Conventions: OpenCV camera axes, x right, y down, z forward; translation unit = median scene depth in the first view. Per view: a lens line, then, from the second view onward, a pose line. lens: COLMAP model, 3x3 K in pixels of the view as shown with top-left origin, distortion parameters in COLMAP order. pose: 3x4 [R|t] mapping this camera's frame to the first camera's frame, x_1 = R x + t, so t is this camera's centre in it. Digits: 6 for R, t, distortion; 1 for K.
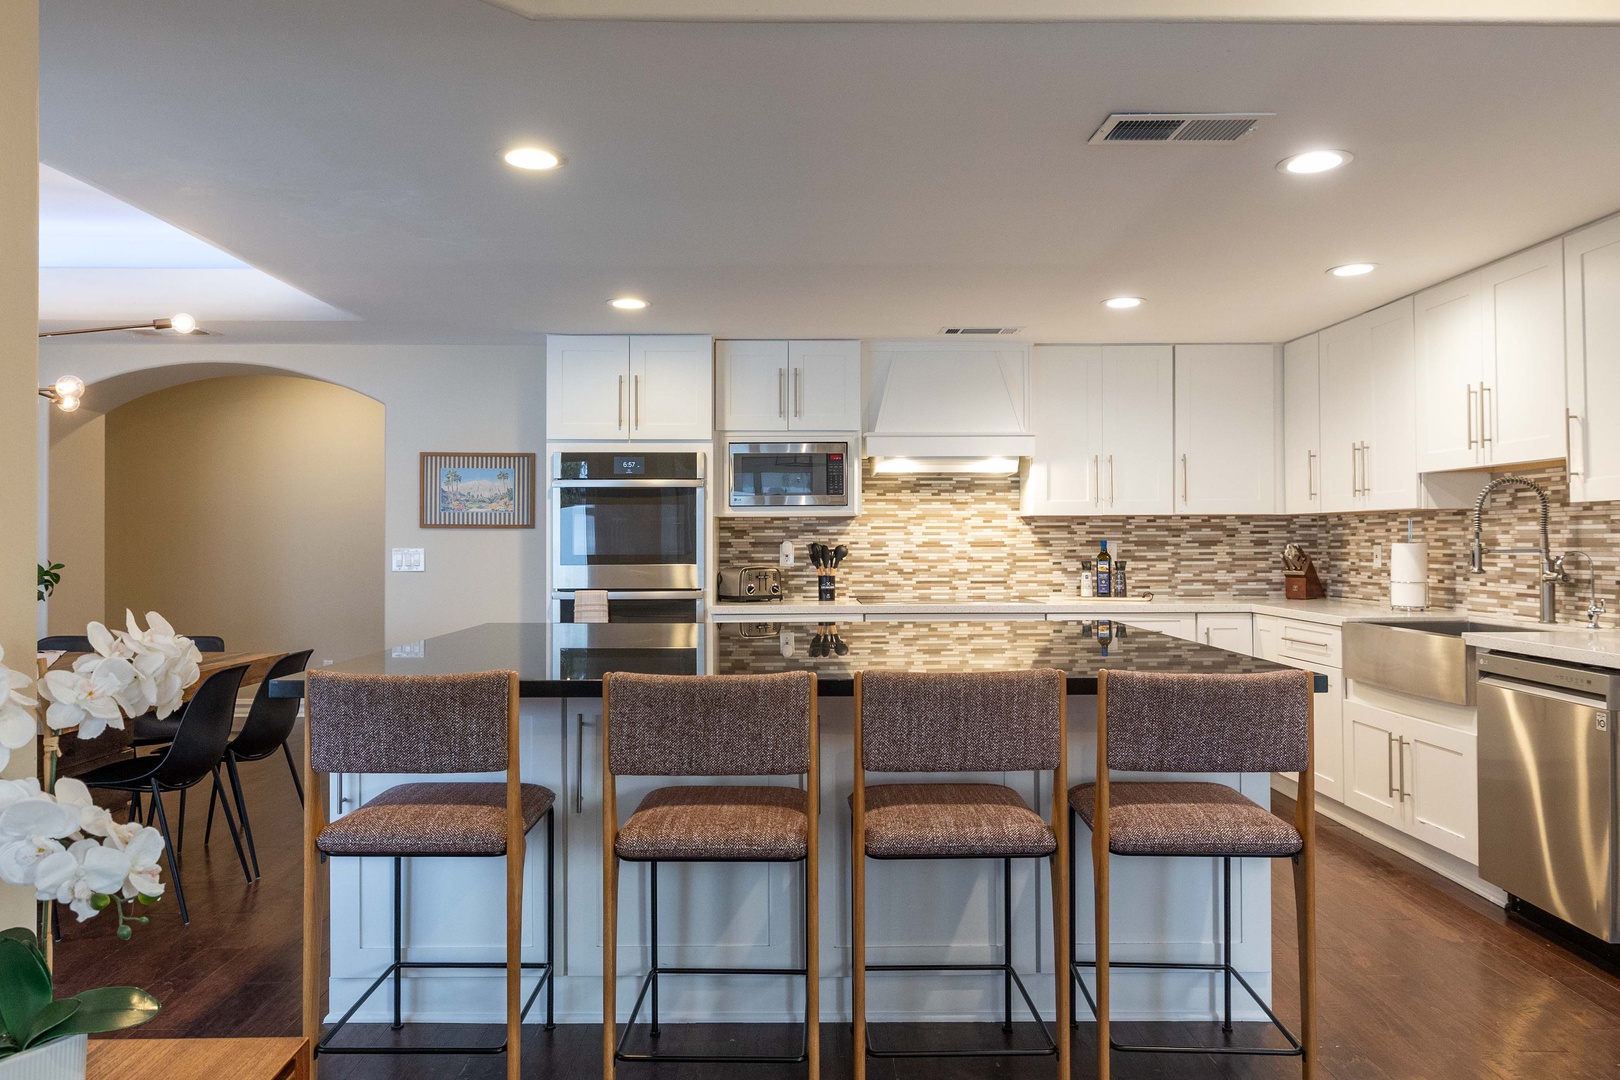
lens RADIAL K [[1118.0, 0, 808.5], [0, 1118.0, 540.1], [0, 0, 1]] dist [0.009836, 0.001825]
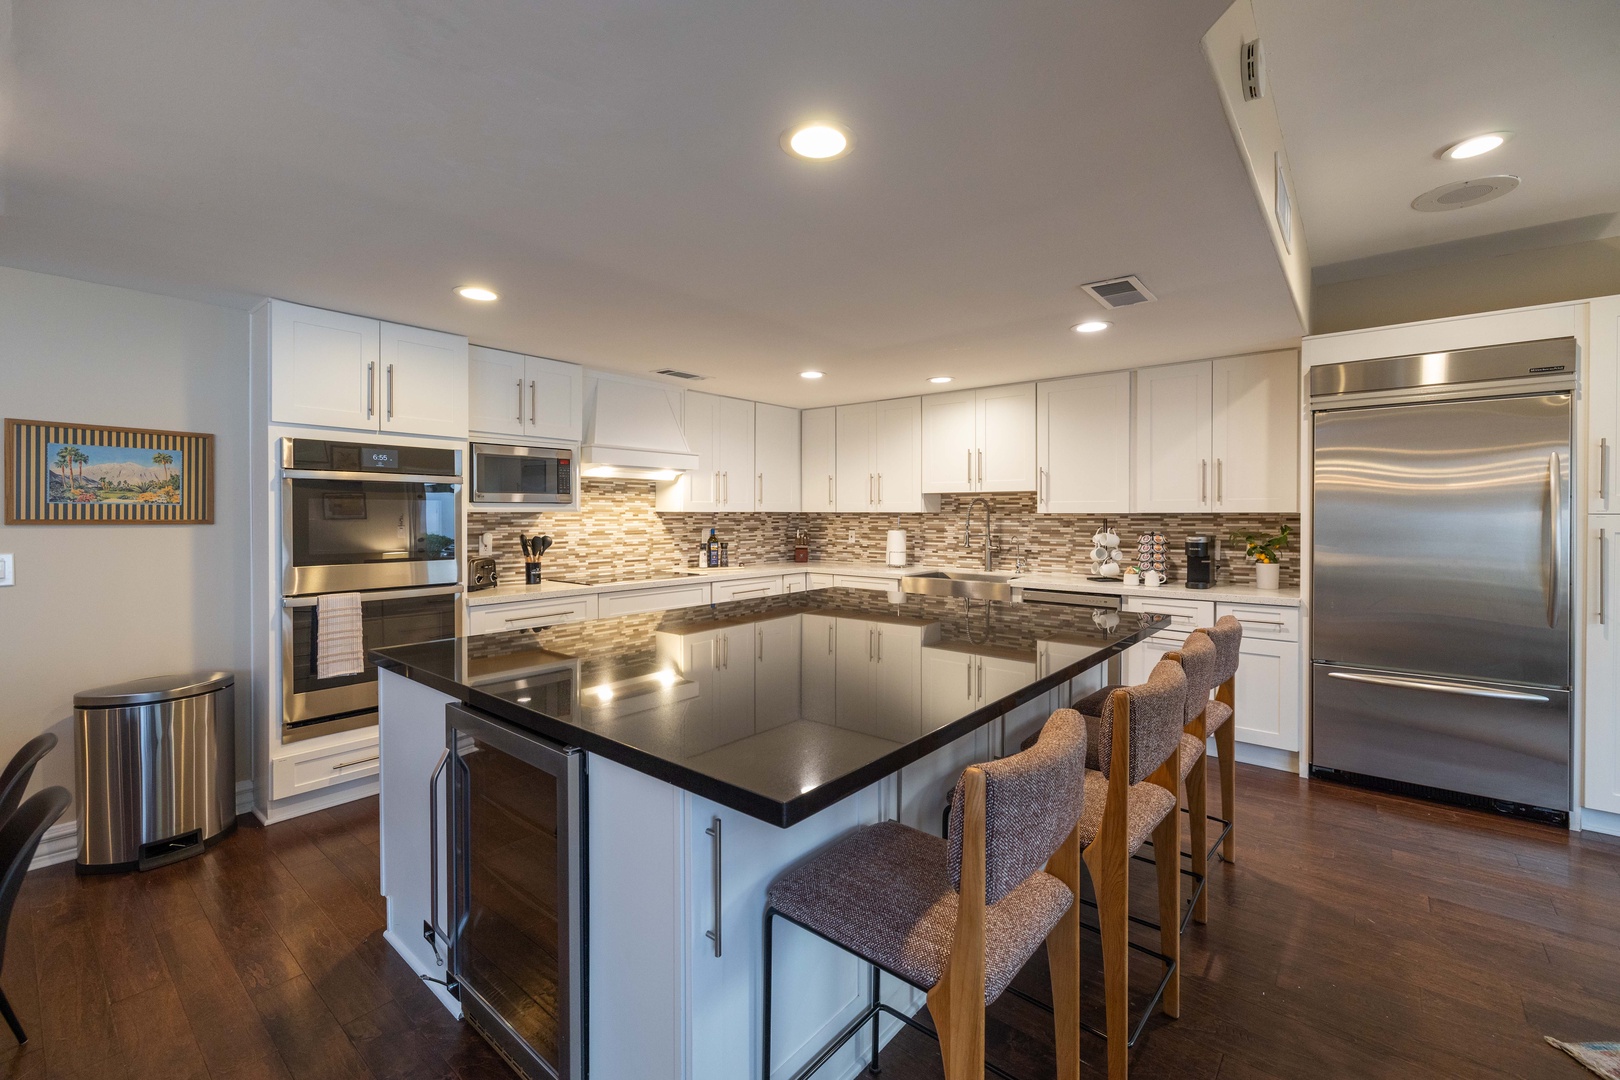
lens RADIAL K [[681.2, 0, 816.3], [0, 681.2, 524.0], [0, 0, 1]] dist [0.003617, -0.000595]
pose [[0.645770, -0.007491, 0.763495, -0.336474], [-0.002908, 0.999920, 0.012270, -0.017716], [-0.763526, -0.010144, 0.645697, 0.317961]]
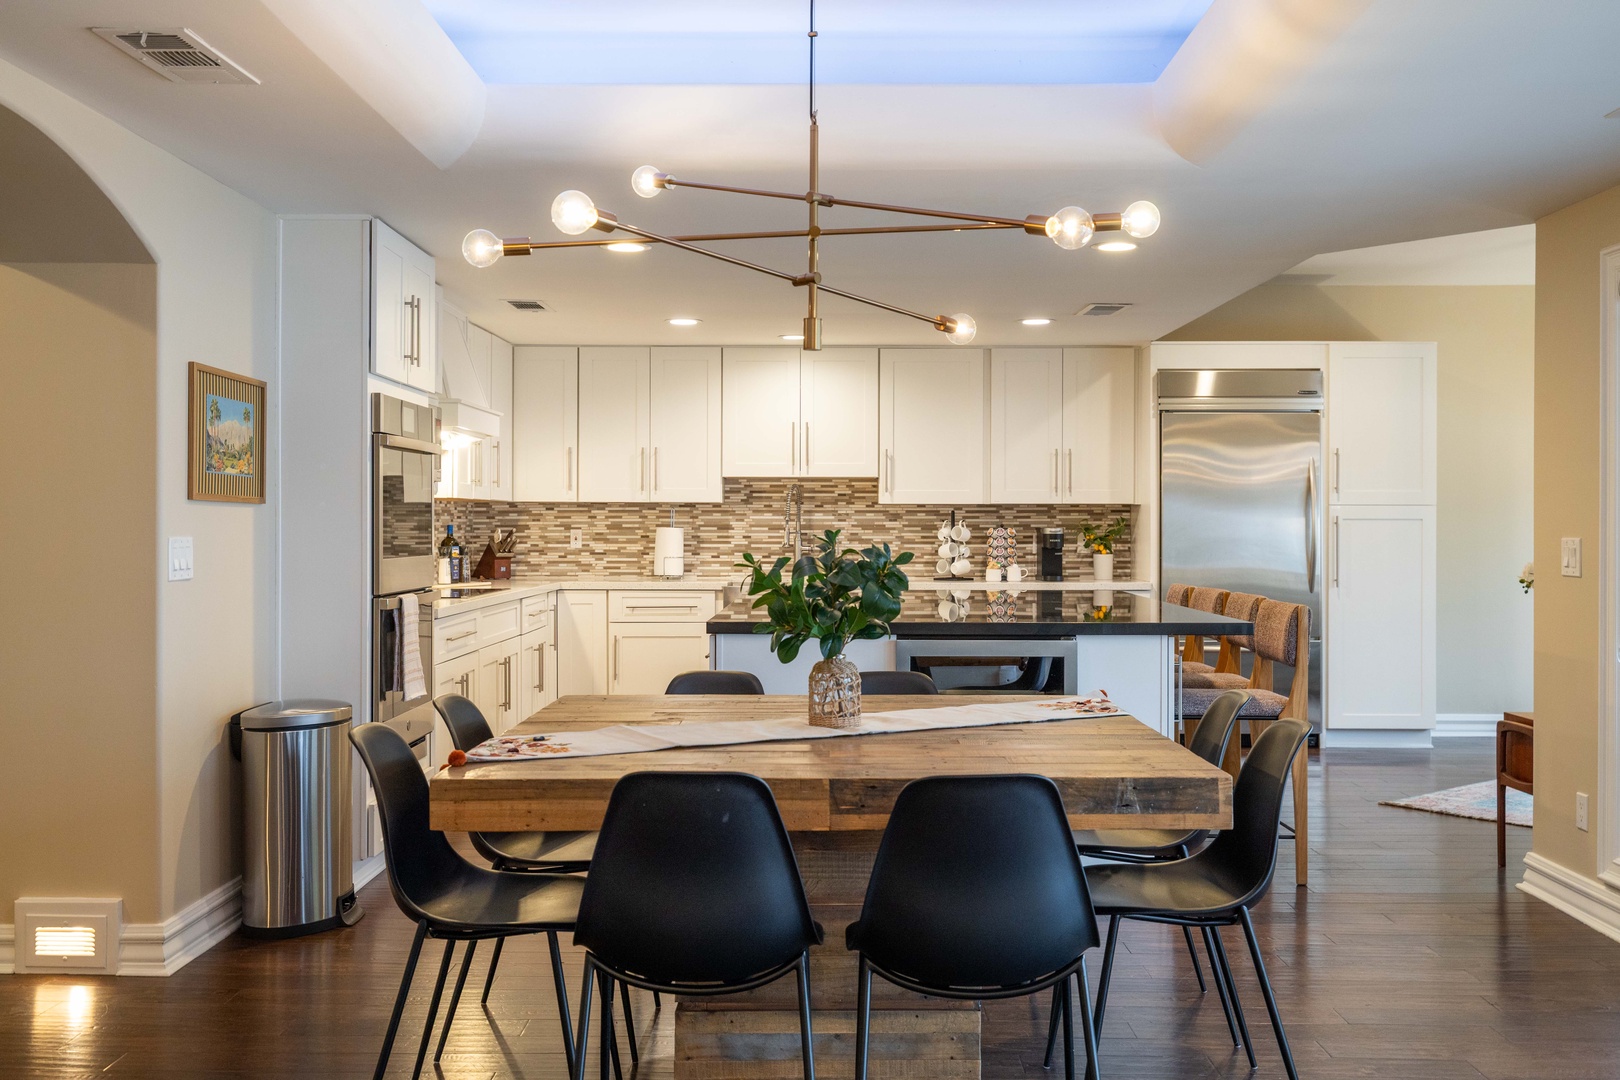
lens RADIAL K [[1563.7, 0, 819.4], [0, 1563.7, 534.2], [0, 0, 1]] dist [0.024929, 0.000000]
pose [[0.023268, -0.003237, 0.999724, -1.085438], [-0.002101, 0.999992, 0.003287, 0.003201], [-0.999727, -0.002177, 0.023261, 0.653943]]
